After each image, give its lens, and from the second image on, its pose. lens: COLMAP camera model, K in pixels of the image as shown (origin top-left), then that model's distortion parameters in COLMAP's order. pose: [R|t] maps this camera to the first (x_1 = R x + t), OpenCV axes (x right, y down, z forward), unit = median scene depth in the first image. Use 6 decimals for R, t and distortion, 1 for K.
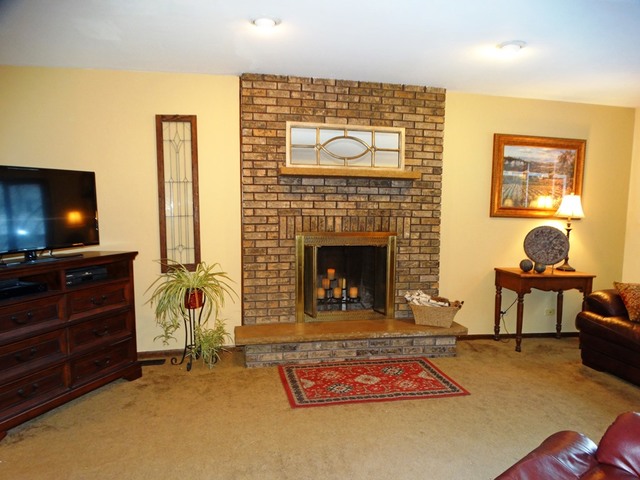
lens RADIAL K [[452.1, 0, 319.5], [0, 452.1, 239.6], [0, 0, 1]] dist [0.000613, -0.001893]
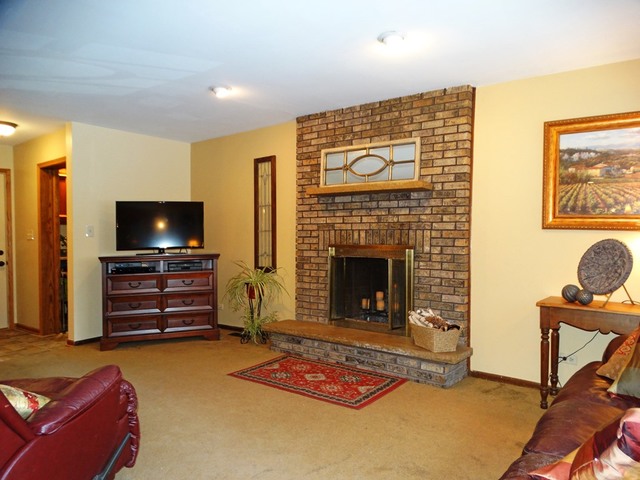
lens RADIAL K [[452.1, 0, 319.8], [0, 452.1, 237.7], [0, 0, 1]] dist [0.000613, -0.001893]
pose [[0.666989, -0.004901, -0.745051, 0.775171], [-0.051568, 0.997277, -0.052726, 0.028644], [0.743281, 0.073589, 0.664920, 0.222923]]
